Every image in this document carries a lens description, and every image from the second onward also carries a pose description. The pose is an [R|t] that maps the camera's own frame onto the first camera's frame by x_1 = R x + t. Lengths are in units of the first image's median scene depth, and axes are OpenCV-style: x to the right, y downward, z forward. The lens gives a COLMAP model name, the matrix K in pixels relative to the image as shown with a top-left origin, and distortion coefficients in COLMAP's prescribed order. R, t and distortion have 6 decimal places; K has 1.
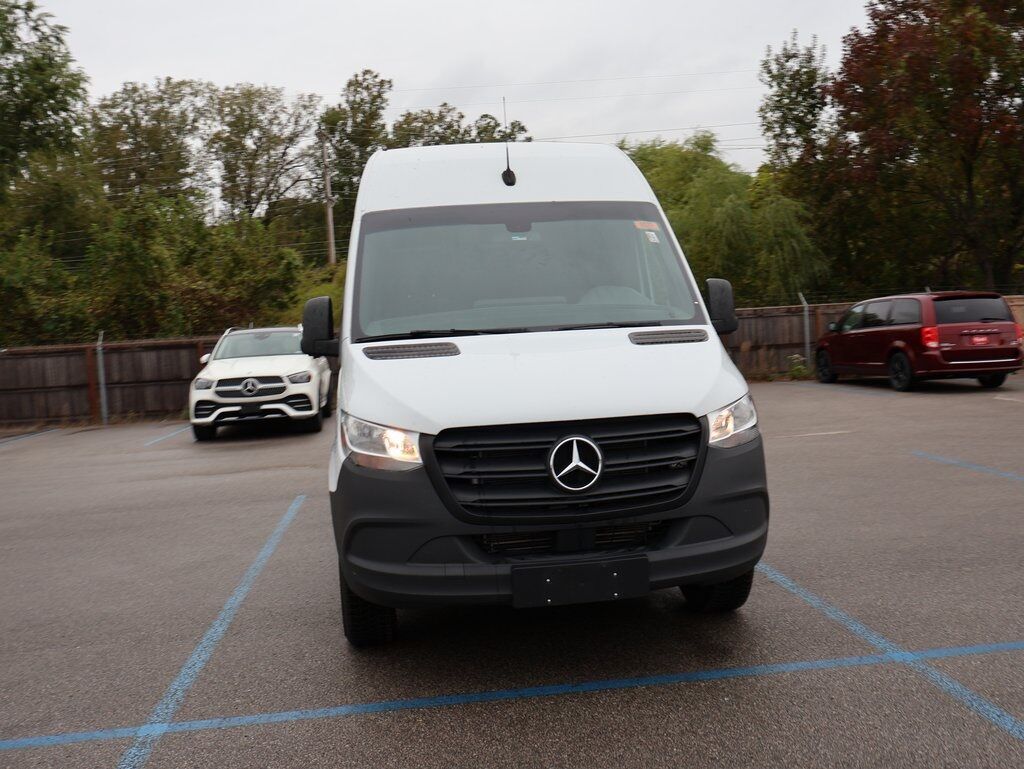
lens RADIAL K [[820.2, 0, 512.0], [0, 820.2, 384.5], [0, 0, 1]] dist [-0.005935, -0.006127]
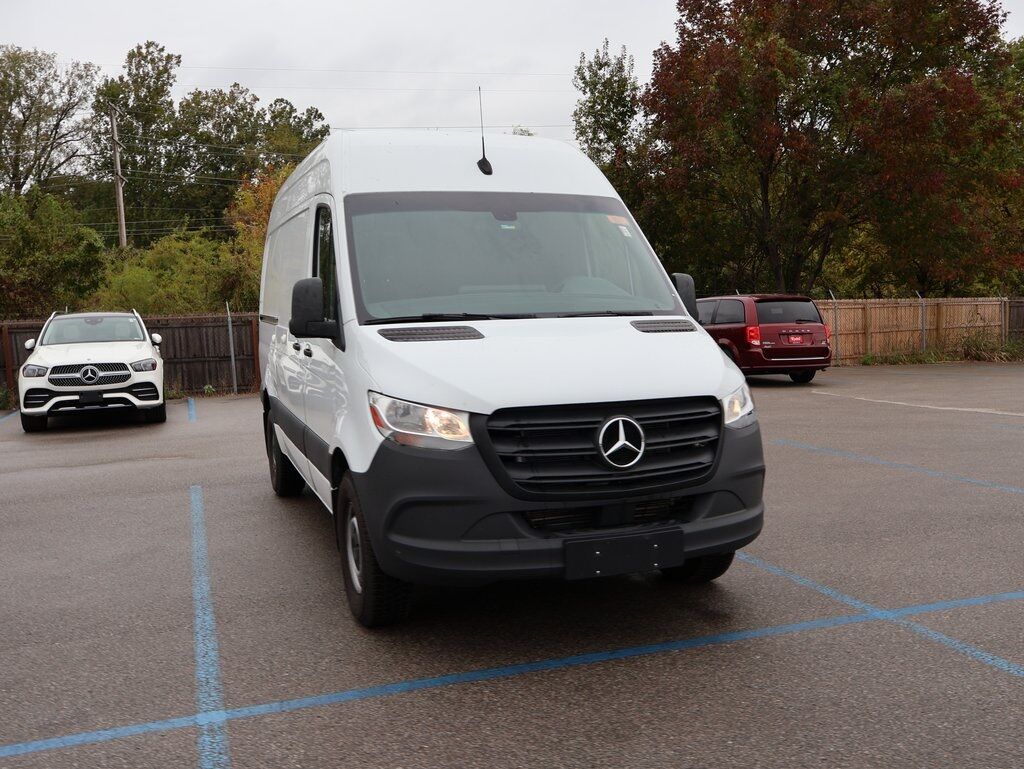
lens RADIAL K [[810.4, 0, 512.0], [0, 810.4, 384.5], [0, 0, 1]] dist [0.003135, -0.001645]
pose [[0.984911, 0.008817, 0.172835, -0.226576], [-0.010656, 0.999896, 0.009719, 0.012667], [-0.172731, -0.011414, 0.984903, -0.003272]]
